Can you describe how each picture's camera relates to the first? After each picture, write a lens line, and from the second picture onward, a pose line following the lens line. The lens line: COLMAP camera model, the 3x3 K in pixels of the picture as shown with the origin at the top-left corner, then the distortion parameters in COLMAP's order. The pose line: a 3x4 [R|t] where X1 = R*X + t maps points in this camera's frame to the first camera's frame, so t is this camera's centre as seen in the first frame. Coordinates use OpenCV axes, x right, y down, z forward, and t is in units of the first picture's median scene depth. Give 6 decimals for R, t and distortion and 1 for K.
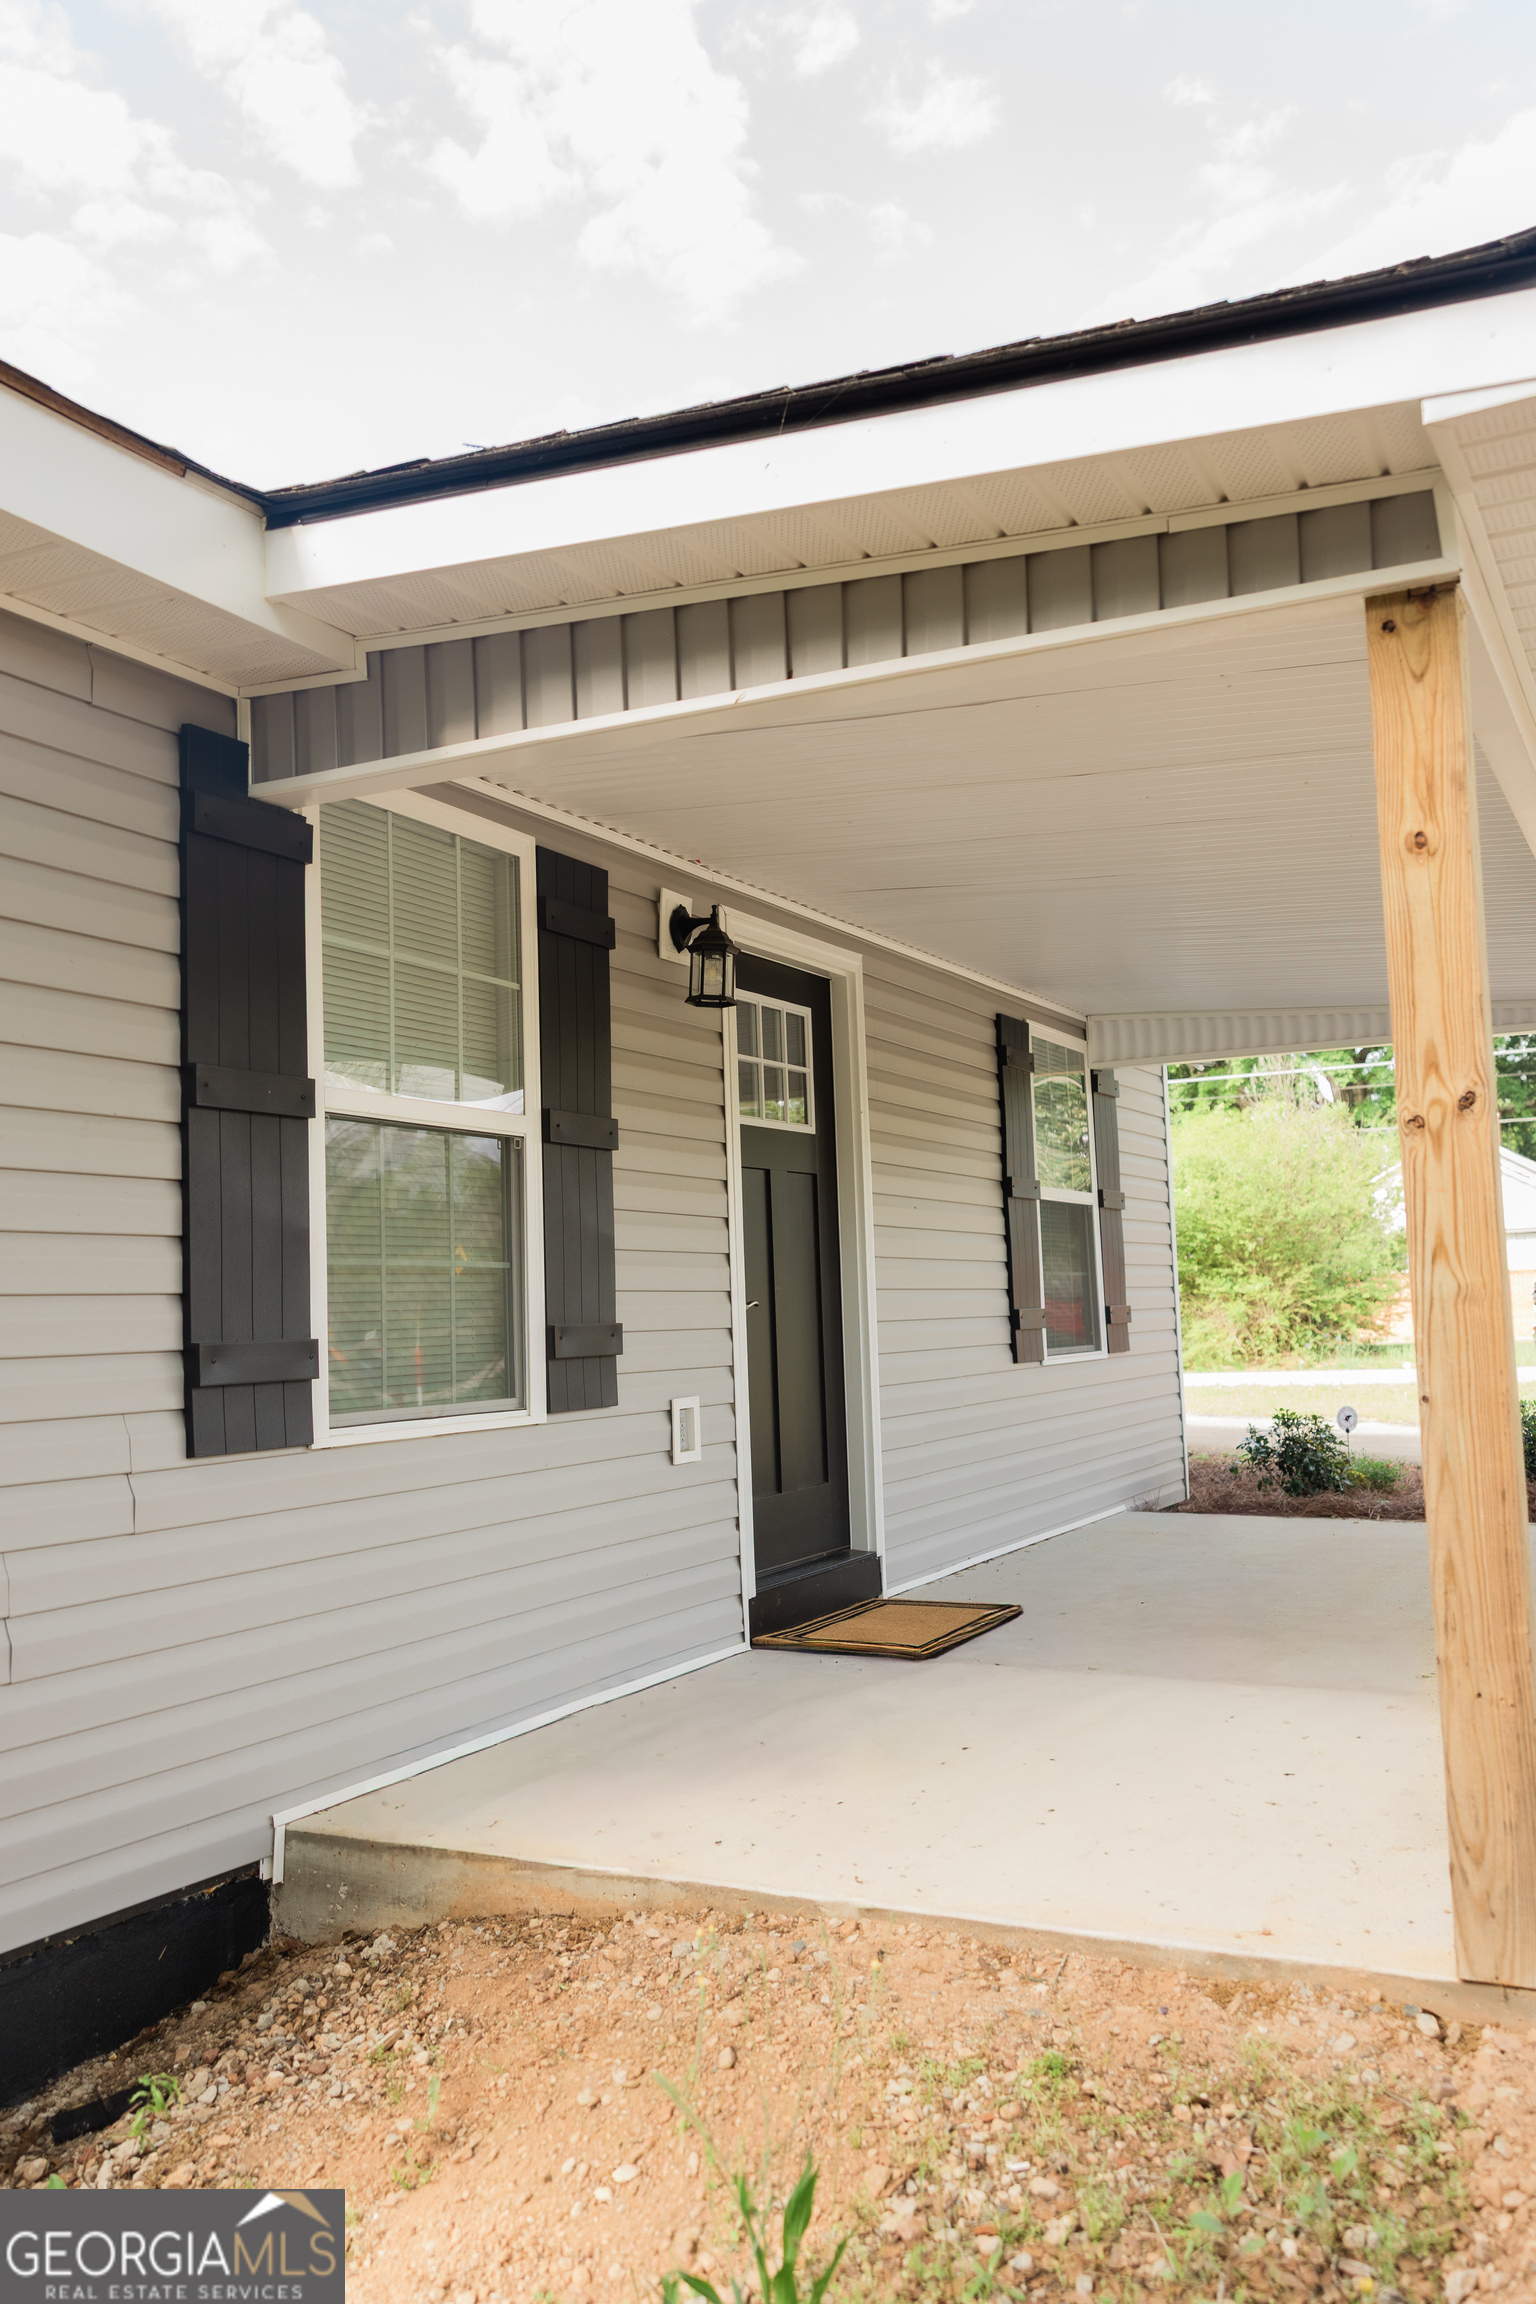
lens RADIAL K [[1918.4, 0, 743.5], [0, 1918.4, 1125.4], [0, 0, 1]] dist [0.003574, 0.005645]
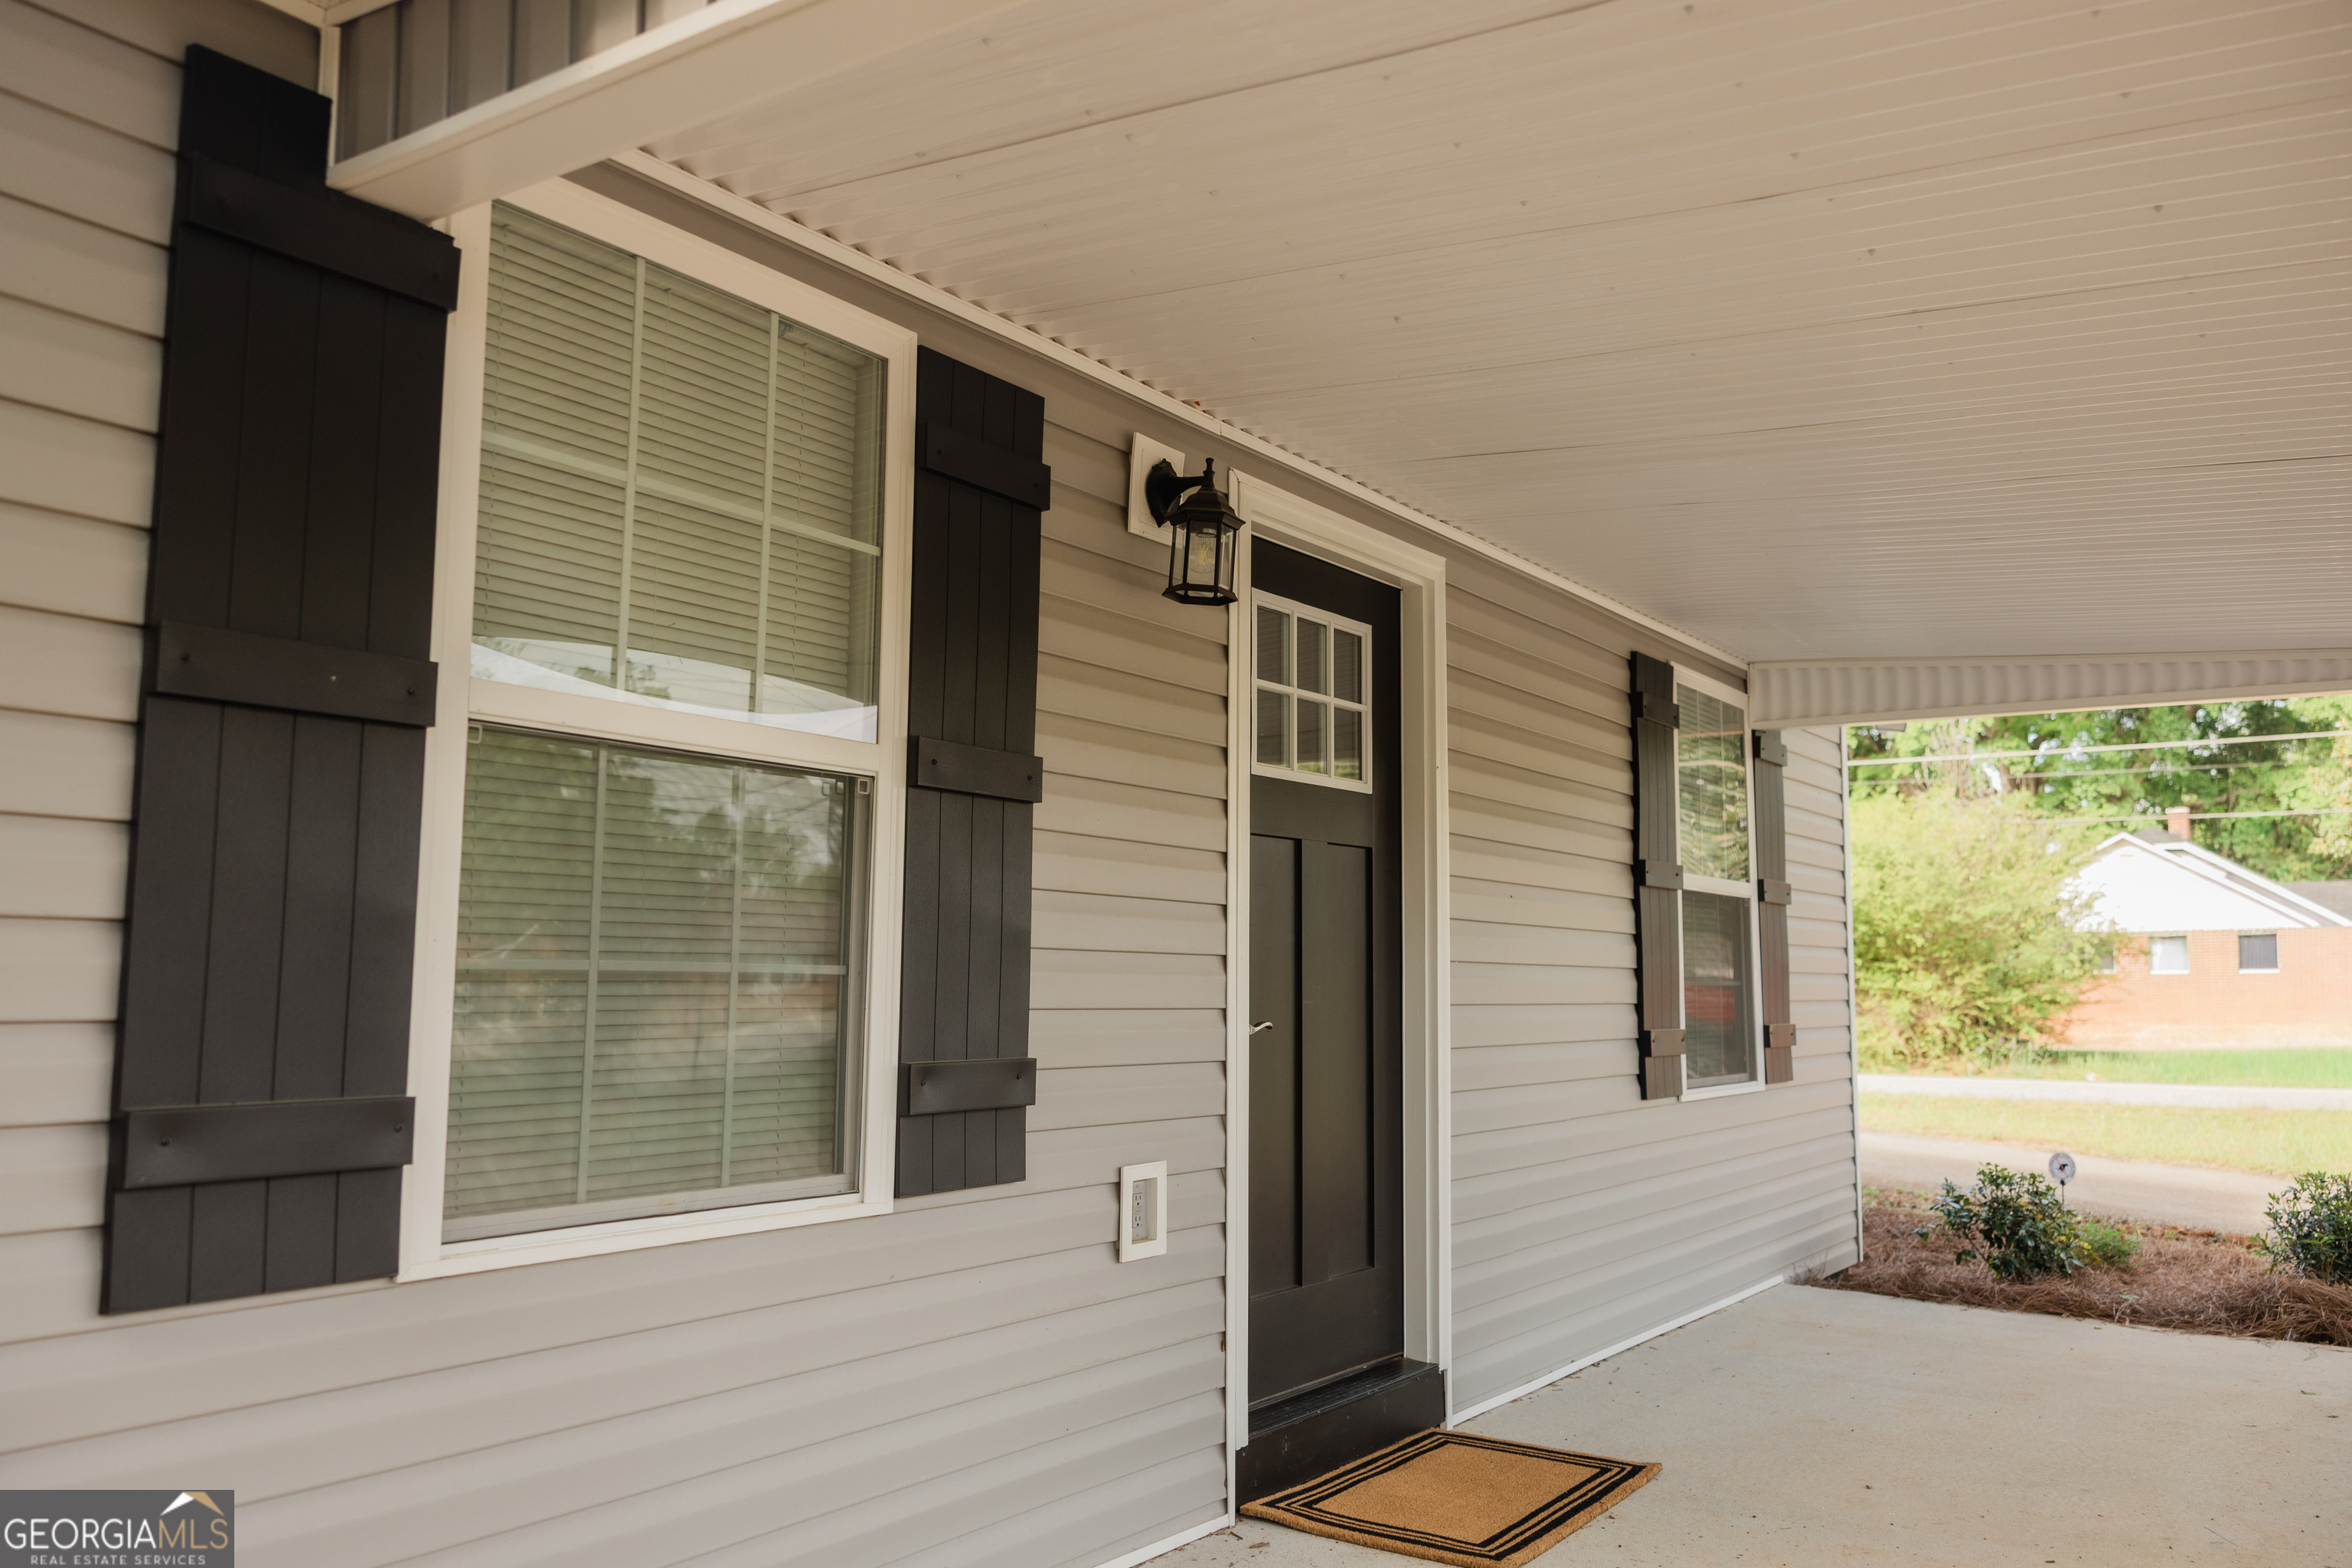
lens RADIAL K [[1847.2, 0, 1162.5], [0, 1847.2, 770.5], [0, 0, 1]] dist [0.002920, 0.005270]
pose [[0.991708, 0.027438, -0.125544, 0.058710], [-0.029172, 0.999502, -0.011995, 0.007972], [0.125153, 0.015558, 0.992015, 0.350766]]
